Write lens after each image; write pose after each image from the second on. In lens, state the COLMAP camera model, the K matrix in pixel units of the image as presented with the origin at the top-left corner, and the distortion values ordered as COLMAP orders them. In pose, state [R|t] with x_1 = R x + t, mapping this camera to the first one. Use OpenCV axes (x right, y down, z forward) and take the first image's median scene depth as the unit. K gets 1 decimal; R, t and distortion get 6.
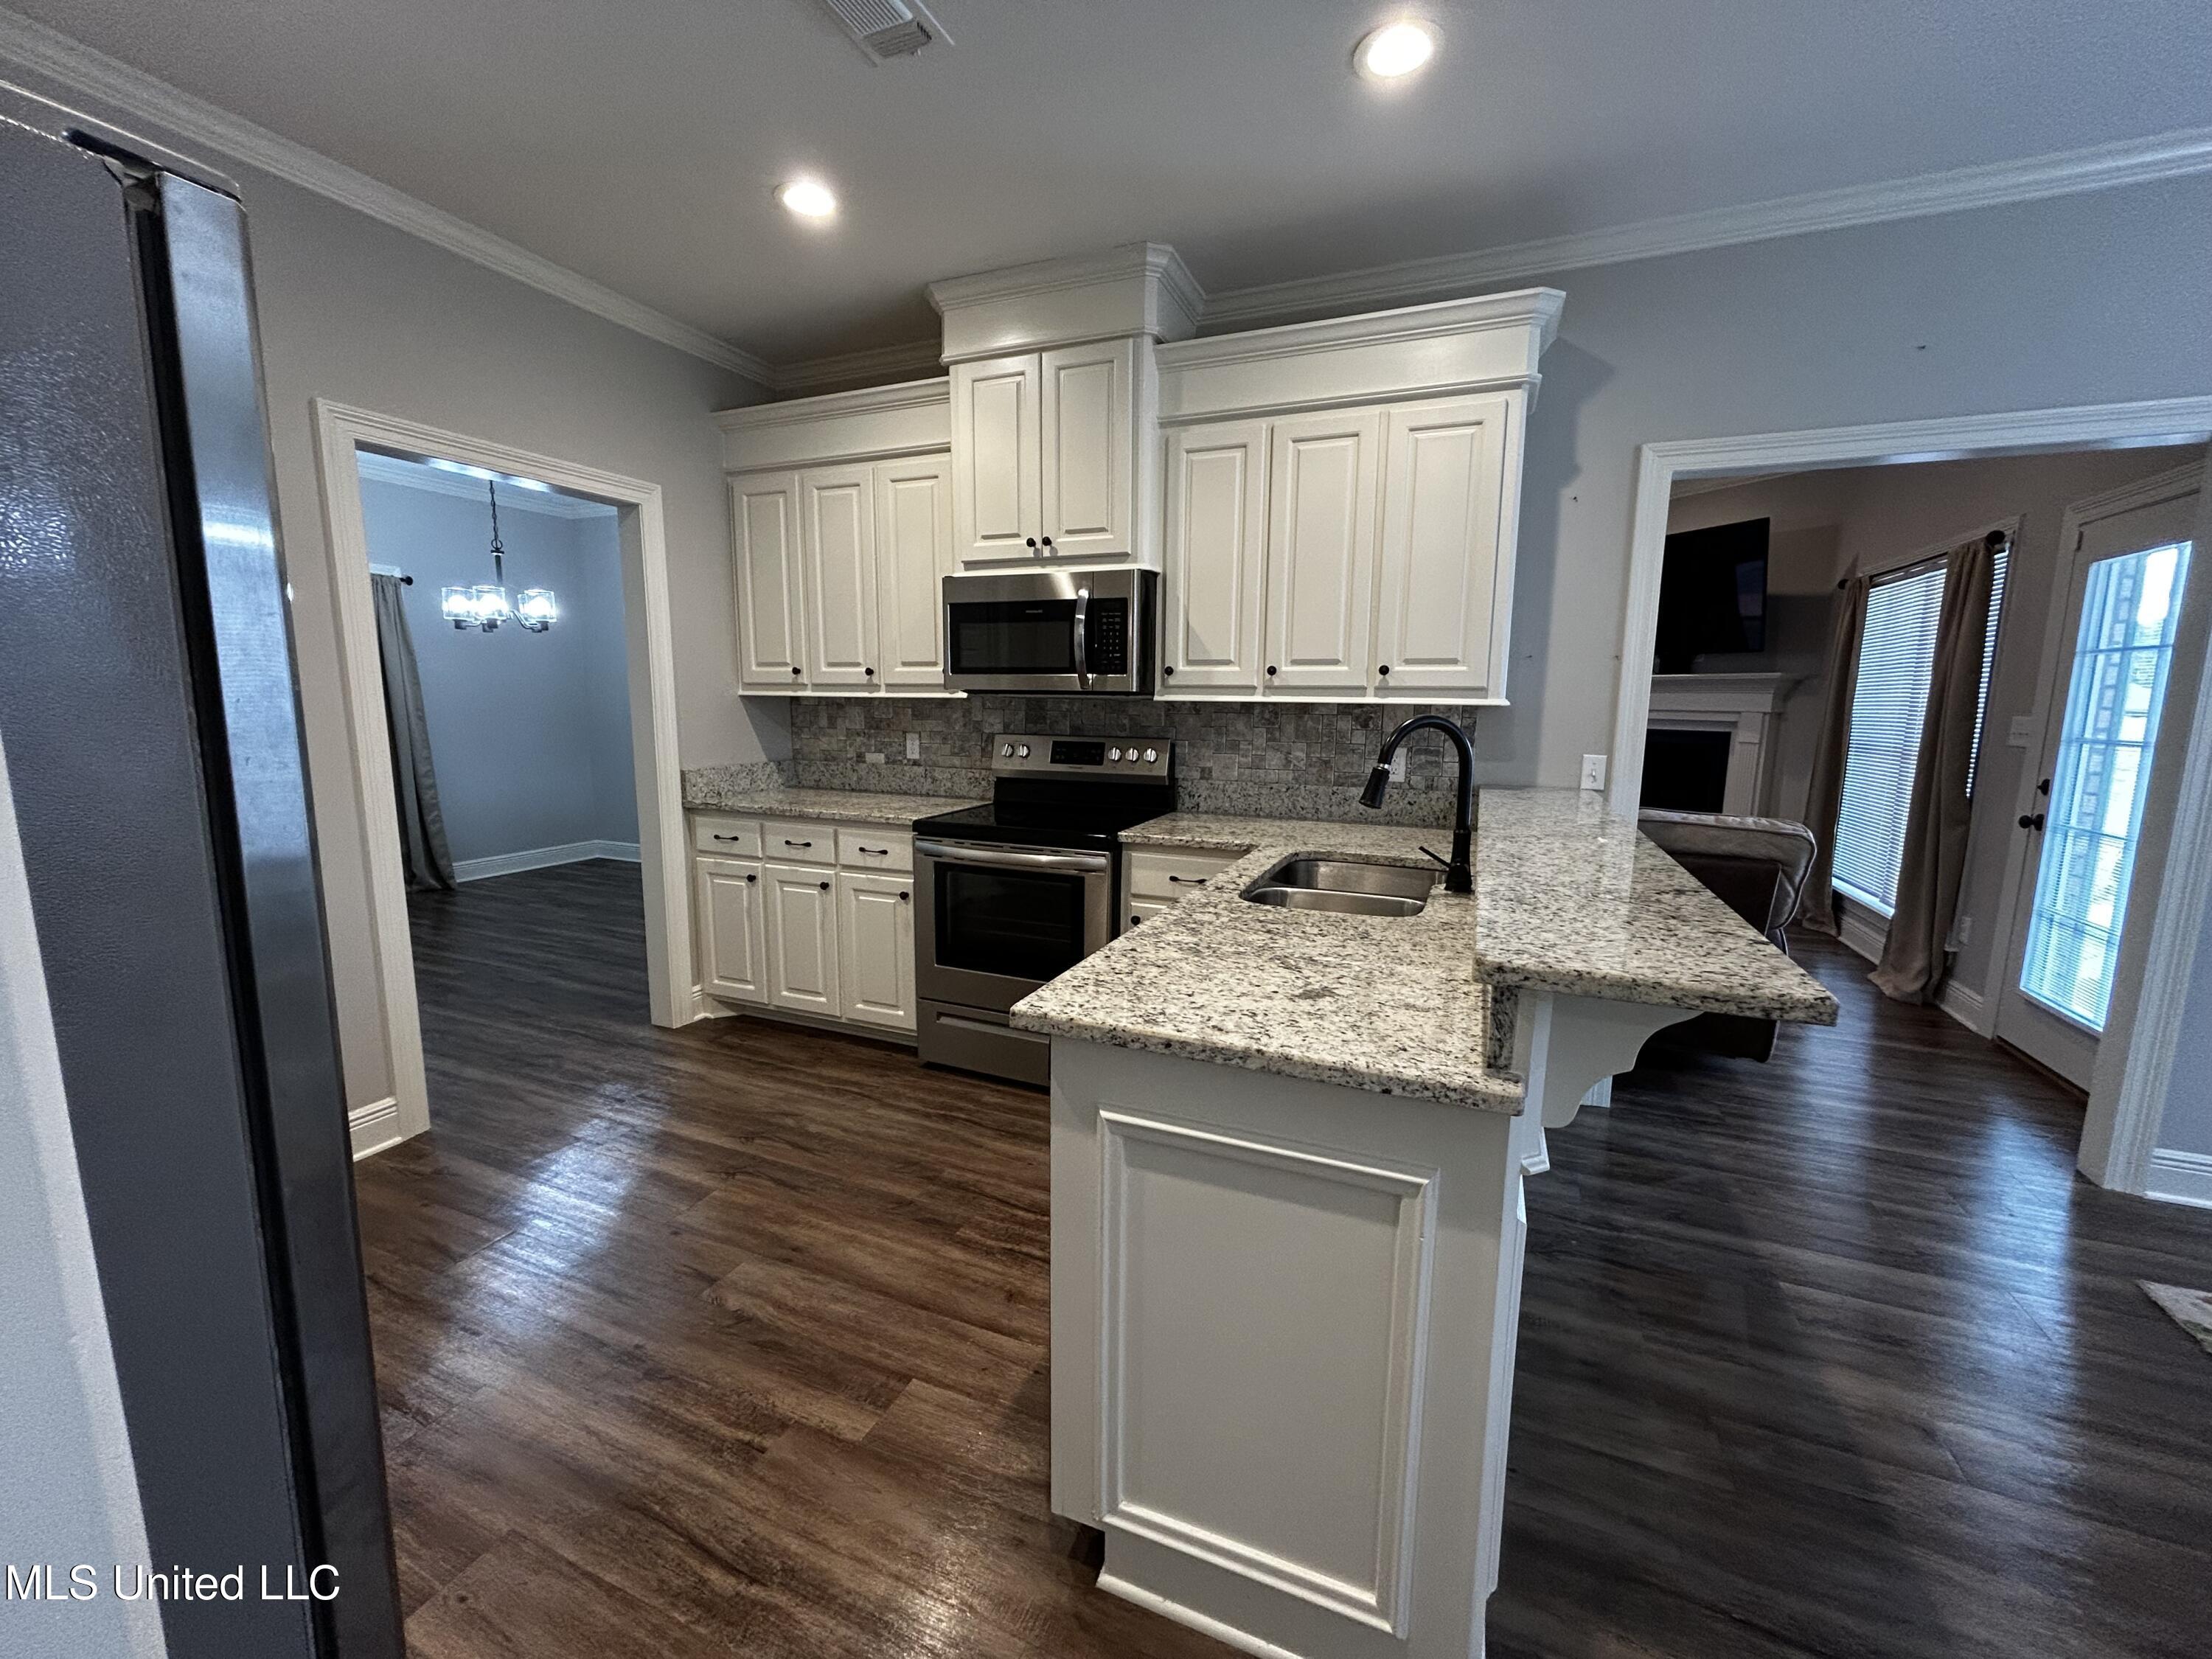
lens RADIAL K [[891.8, 0, 1105.8], [0, 891.8, 822.1], [0, 0, 1]] dist [-0.004049, -0.000408]
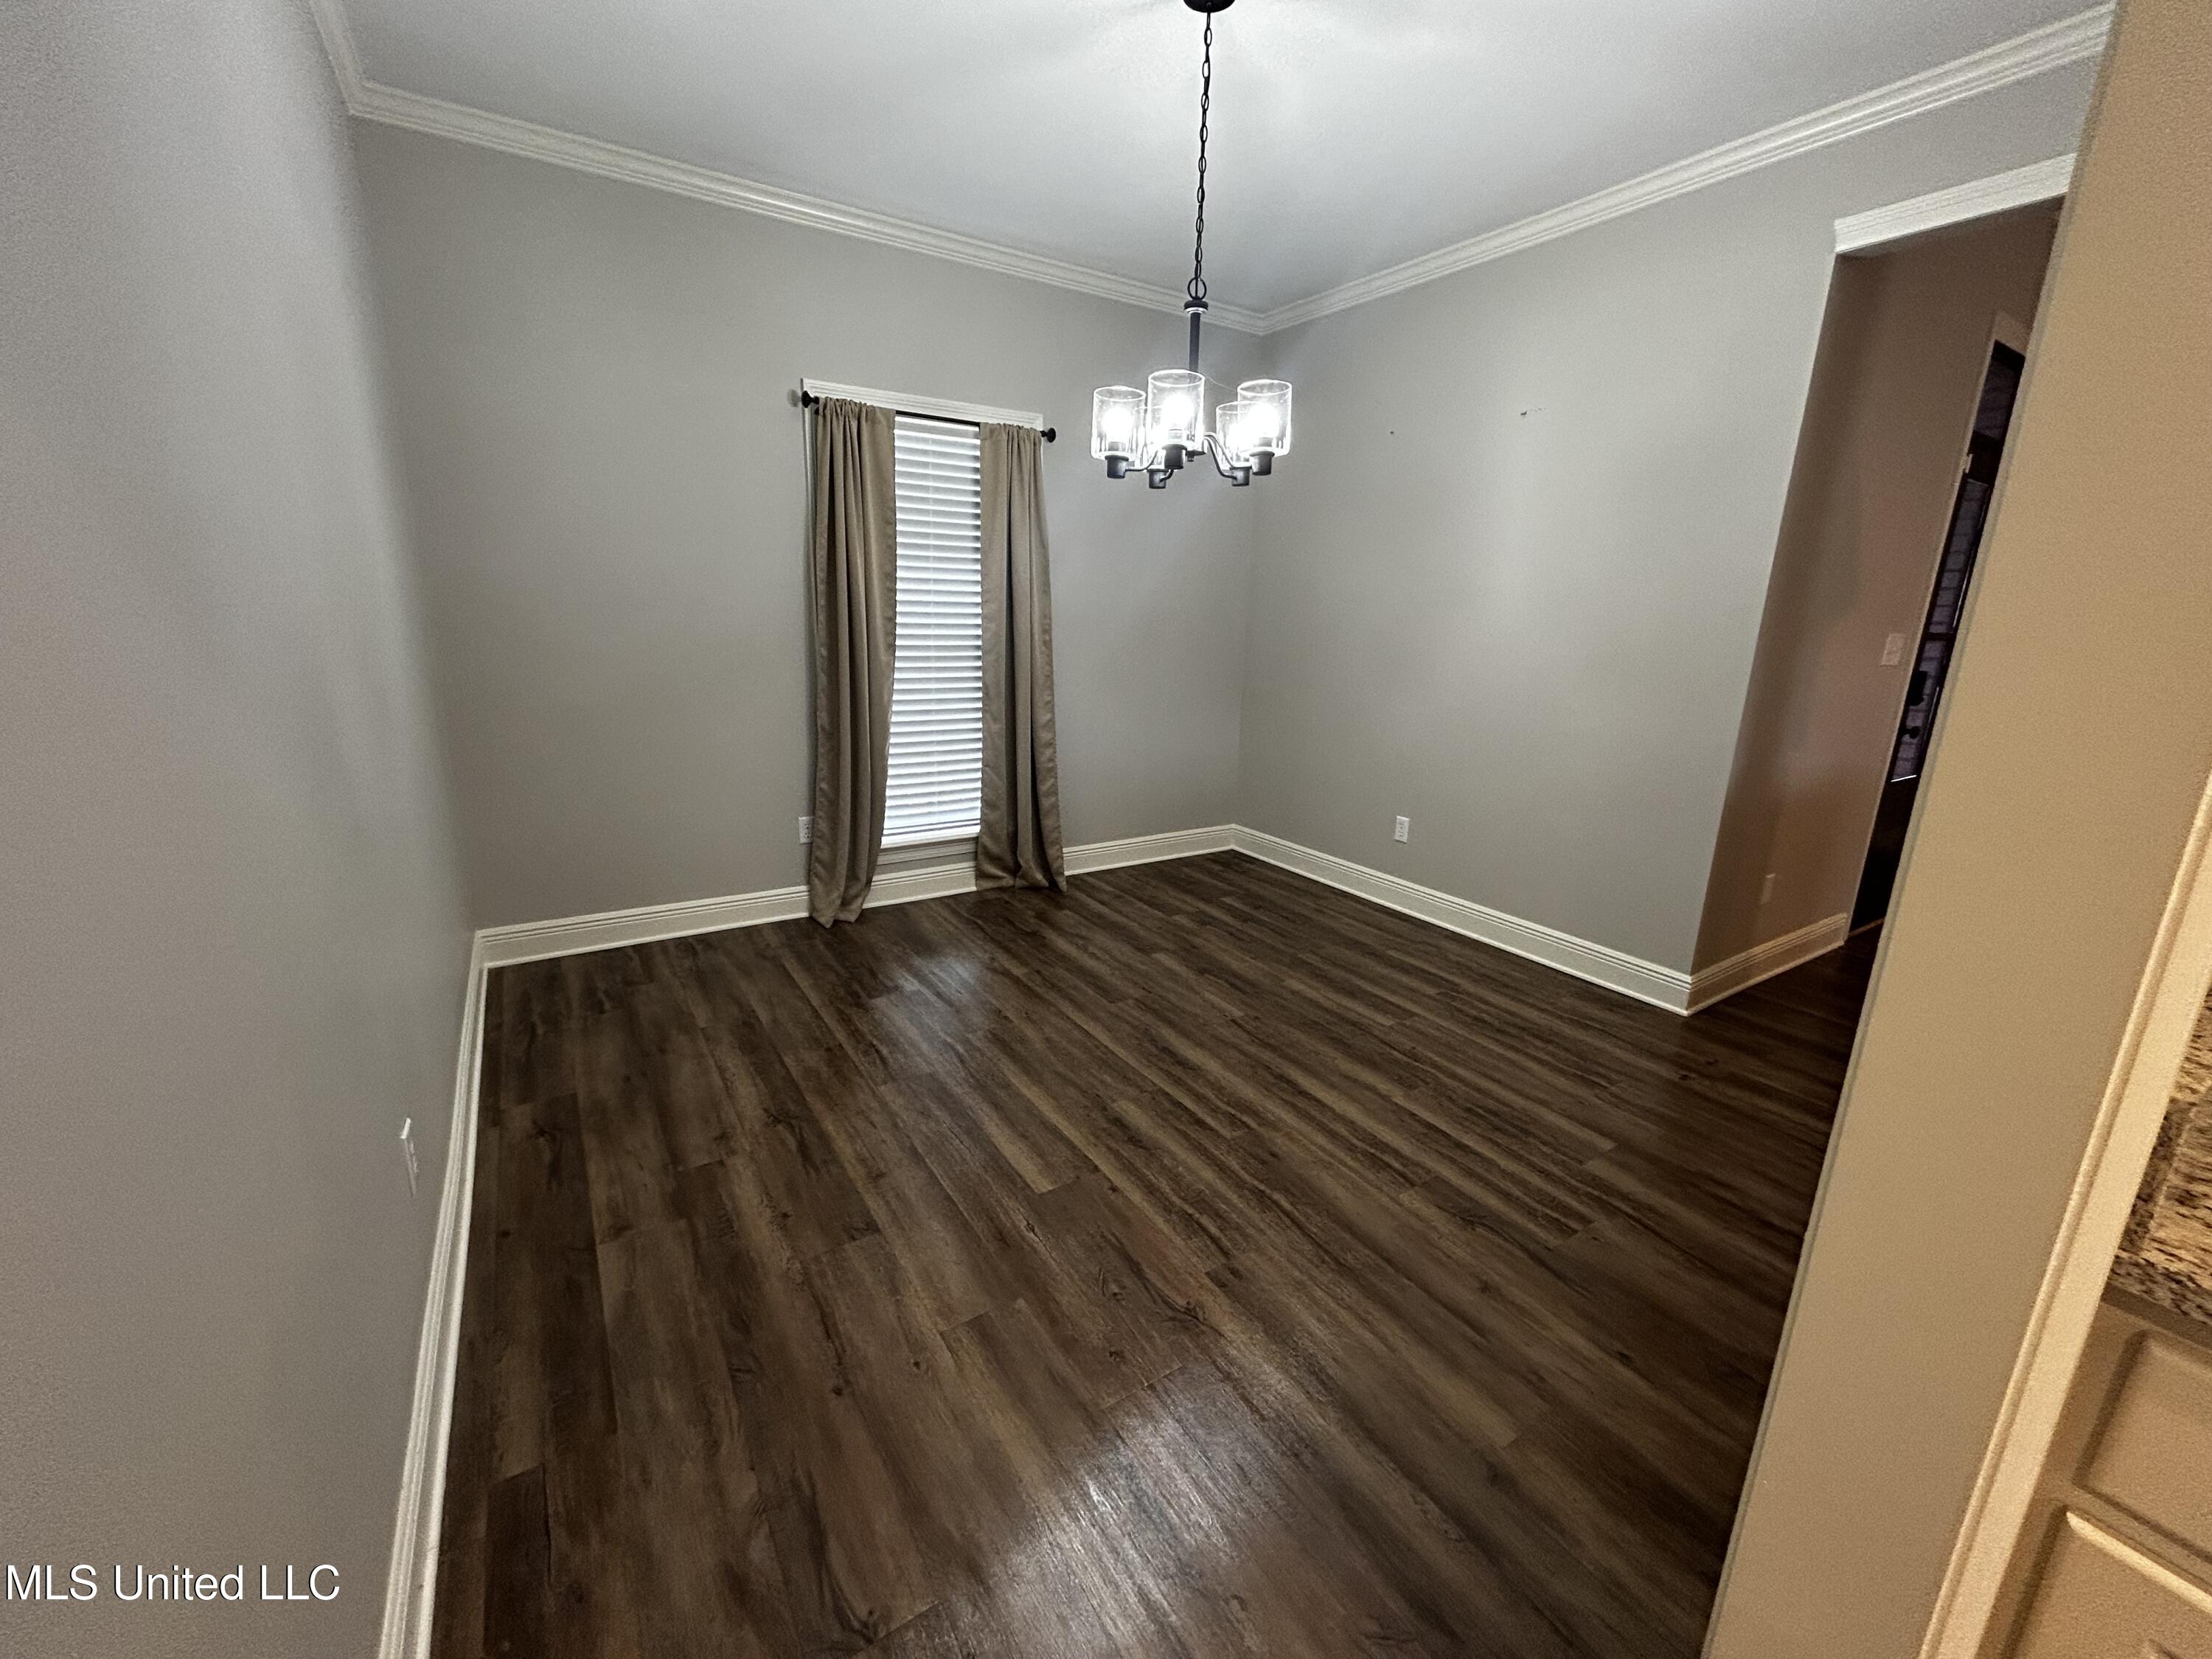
lens RADIAL K [[891.8, 0, 1112.0], [0, 891.8, 826.9], [0, 0, 1]] dist [-0.004049, -0.000408]
pose [[0.825230, 0.151847, -0.544001, -0.335513], [-0.102755, 0.987471, 0.119757, -0.065486], [0.555370, -0.042928, 0.830495, 0.454255]]
